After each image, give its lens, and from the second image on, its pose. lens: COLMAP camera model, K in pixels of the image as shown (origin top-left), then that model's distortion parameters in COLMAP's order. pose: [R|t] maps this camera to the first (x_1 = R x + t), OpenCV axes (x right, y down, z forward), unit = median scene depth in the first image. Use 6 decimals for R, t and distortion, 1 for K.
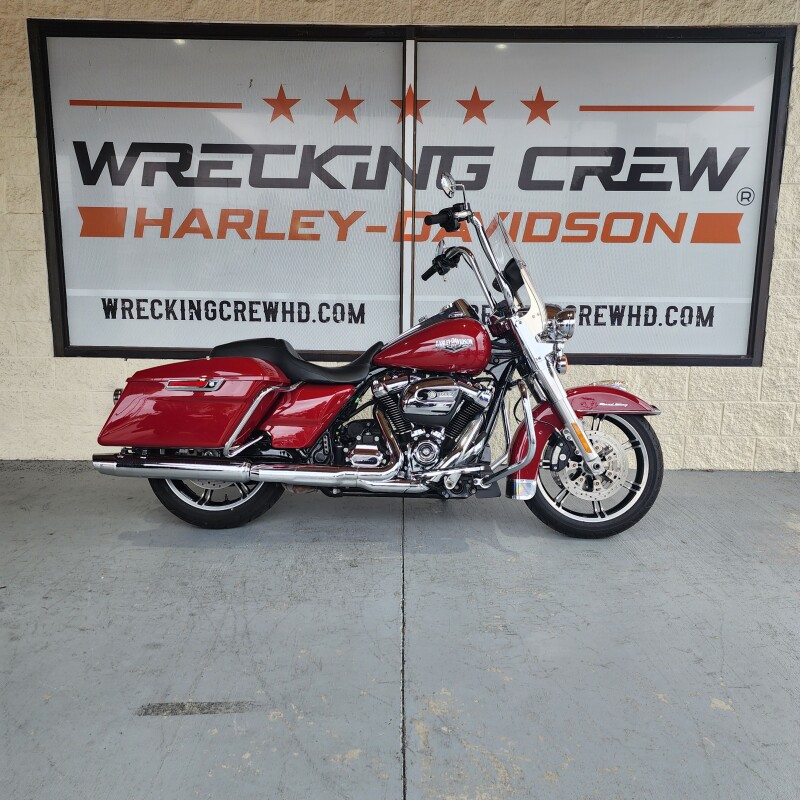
lens RADIAL K [[712.1, 0, 405.2], [0, 712.1, 397.5], [0, 0, 1]] dist [0.078171, -0.019997]
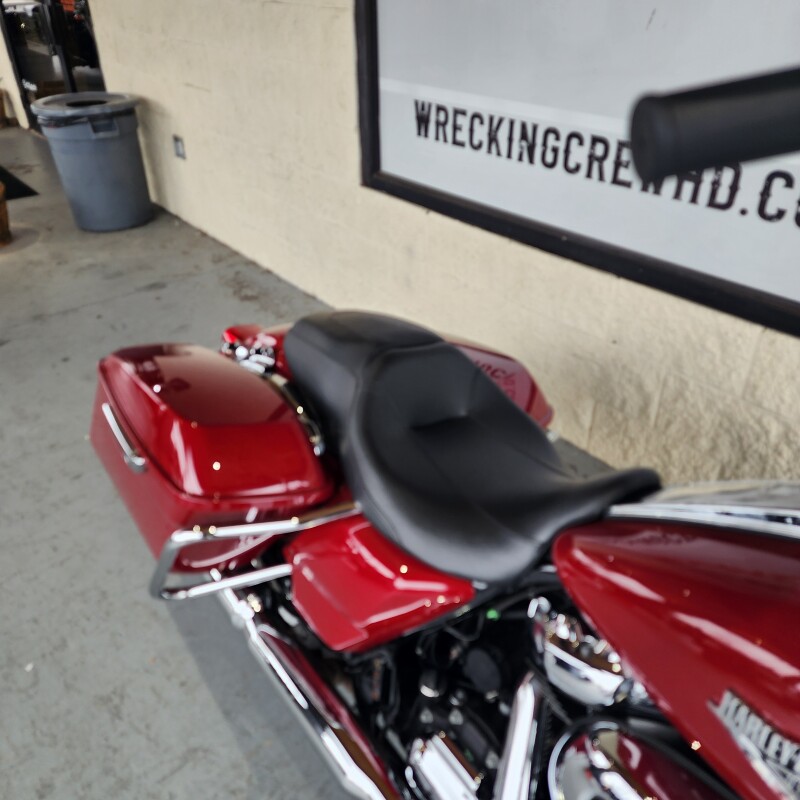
lens RADIAL K [[689.8, 0, 397.4], [0, 689.8, 388.5], [0, 0, 1]] dist [0.056443, 0.003395]
pose [[0.627646, 0.391384, -0.672963, 0.057471], [-0.114509, 0.901447, 0.417469, -0.165050], [0.770031, -0.184962, 0.610607, 0.602480]]
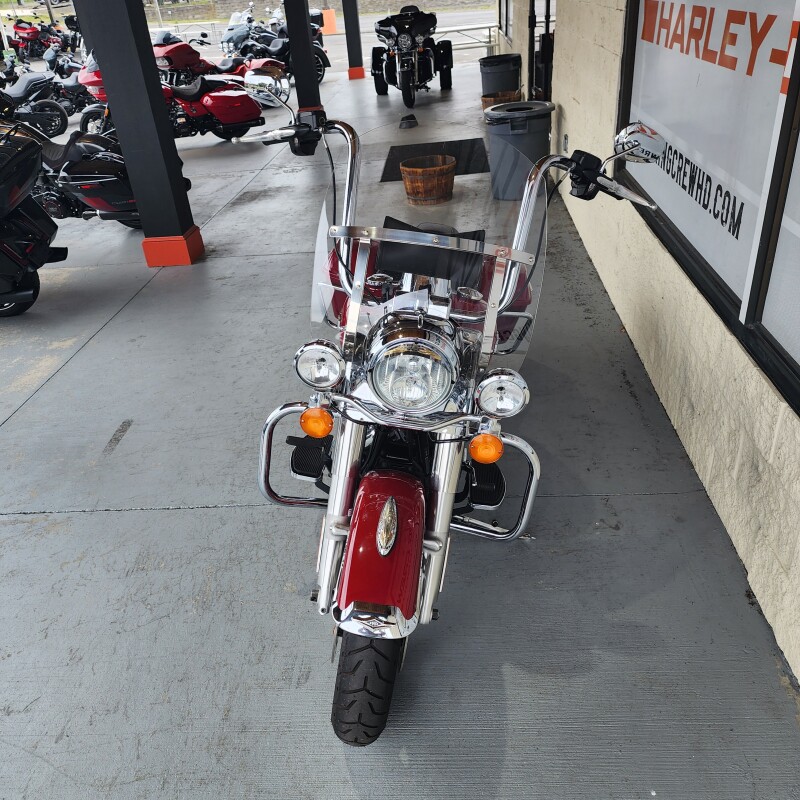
lens RADIAL K [[724.3, 0, 389.4], [0, 724.3, 403.3], [0, 0, 1]] dist [0.051770, -0.019625]
pose [[-0.078972, 0.495146, -0.865213, 0.528623], [-0.078648, 0.862124, 0.500557, -0.264439], [0.993770, 0.107577, -0.029142, 0.784839]]
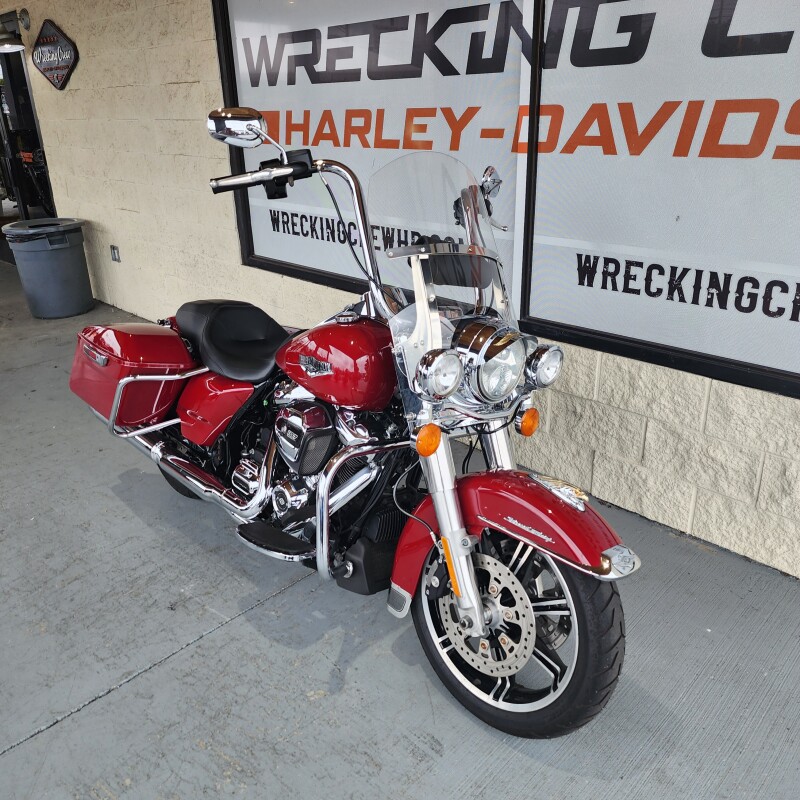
lens RADIAL K [[721.9, 0, 409.2], [0, 721.9, 387.5], [0, 0, 1]] dist [0.052054, -0.020634]
pose [[0.706604, 0.232765, -0.668230, 0.428889], [-0.085931, 0.965586, 0.245477, -0.165673], [0.702372, -0.116033, 0.702289, 0.428665]]
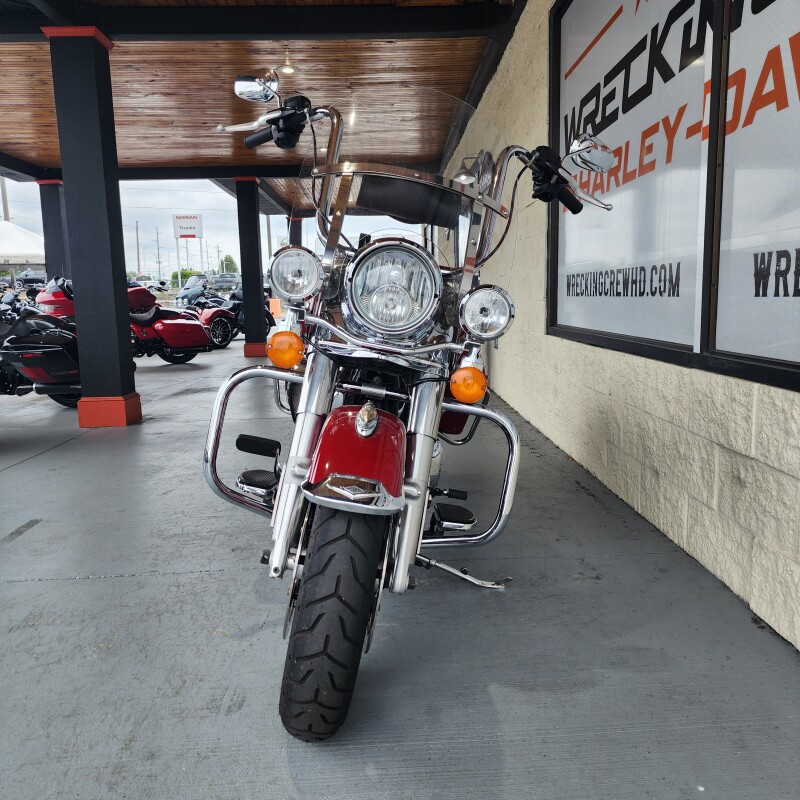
lens RADIAL K [[720.2, 0, 396.3], [0, 720.2, 390.0], [0, 0, 1]] dist [0.057653, -0.027471]
pose [[0.018123, 0.115641, -0.993126, 0.558644], [-0.140345, 0.983749, 0.111988, -0.064448], [0.989937, 0.137351, 0.034058, 0.779882]]
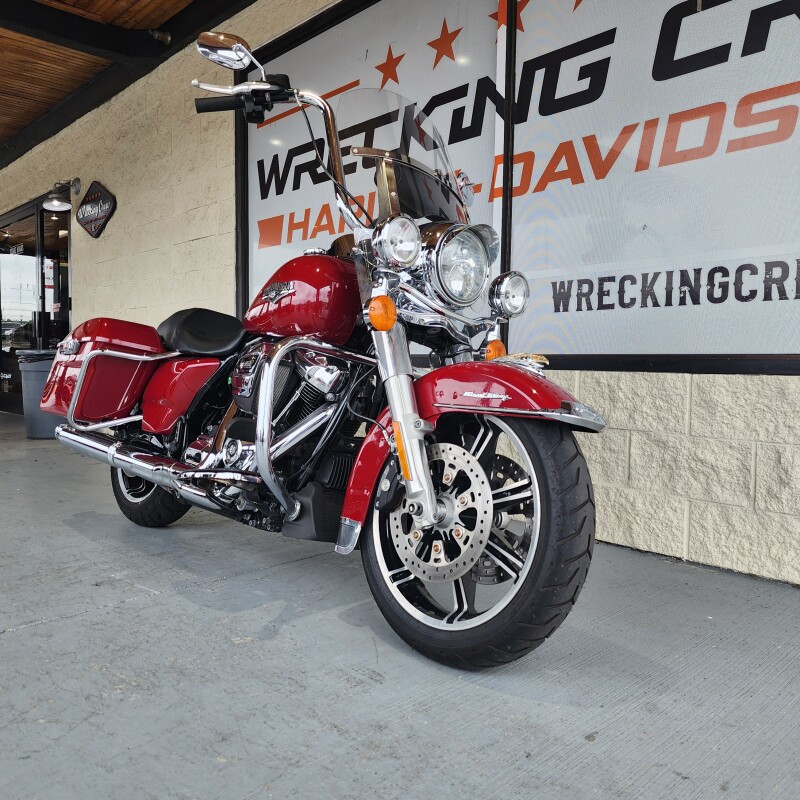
lens RADIAL K [[720.2, 0, 396.3], [0, 720.2, 390.0], [0, 0, 1]] dist [0.057653, -0.027471]
pose [[0.682207, 0.024142, -0.730760, 0.464519], [-0.122305, 0.989141, -0.081500, 0.041667], [0.720857, 0.144976, 0.677751, 0.466751]]
